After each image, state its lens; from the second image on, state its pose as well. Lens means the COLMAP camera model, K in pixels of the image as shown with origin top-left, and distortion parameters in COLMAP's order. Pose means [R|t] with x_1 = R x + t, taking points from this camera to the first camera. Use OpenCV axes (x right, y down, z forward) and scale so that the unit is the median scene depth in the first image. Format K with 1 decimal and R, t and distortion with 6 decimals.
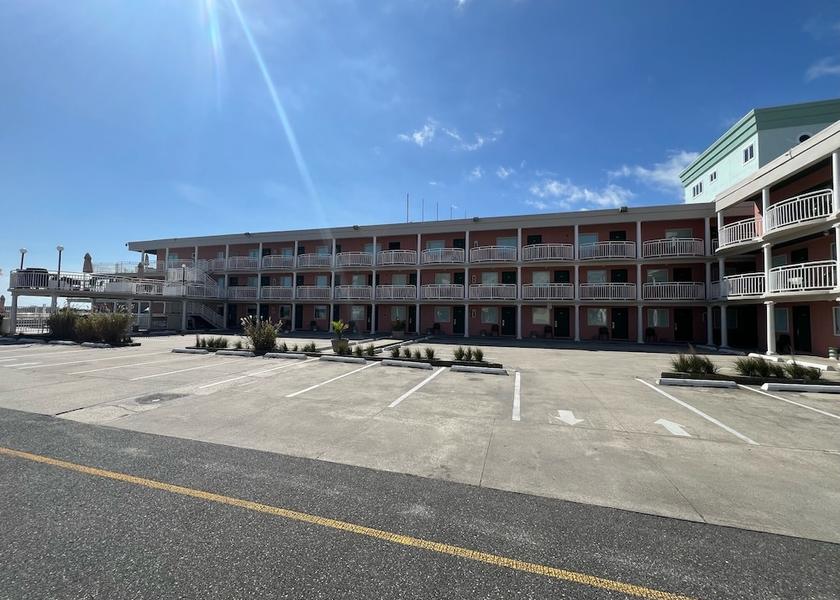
lens RADIAL K [[334.2, 0, 420.0], [0, 334.2, 300.0], [0, 0, 1]] dist [0.002105, 0.000346]
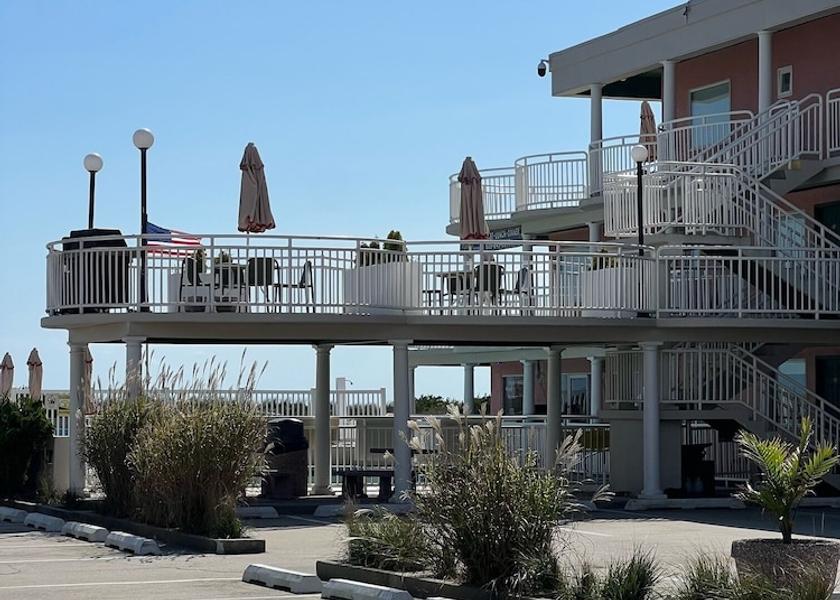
lens RADIAL K [[2539.1, 0, 420.0], [0, 2539.1, 300.0], [0, 0, 1]] dist [0.052384, 0.408616]
pose [[0.598003, -0.053902, -0.799680, 0.393710], [0.046792, 0.998382, -0.032304, 0.022395], [0.800127, -0.018101, 0.599557, 0.070966]]
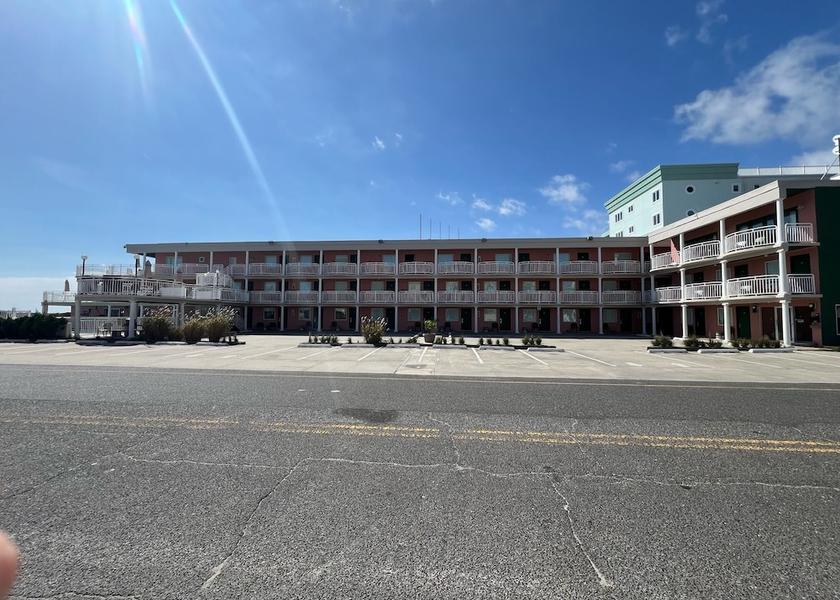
lens RADIAL K [[334.2, 0, 420.0], [0, 334.2, 300.0], [0, 0, 1]] dist [0.002105, 0.000346]
pose [[0.978983, 0.000133, 0.203943, -0.342985], [0.000484, 0.999995, -0.002978, -0.009635], [-0.203942, 0.003015, 0.978978, -0.201528]]
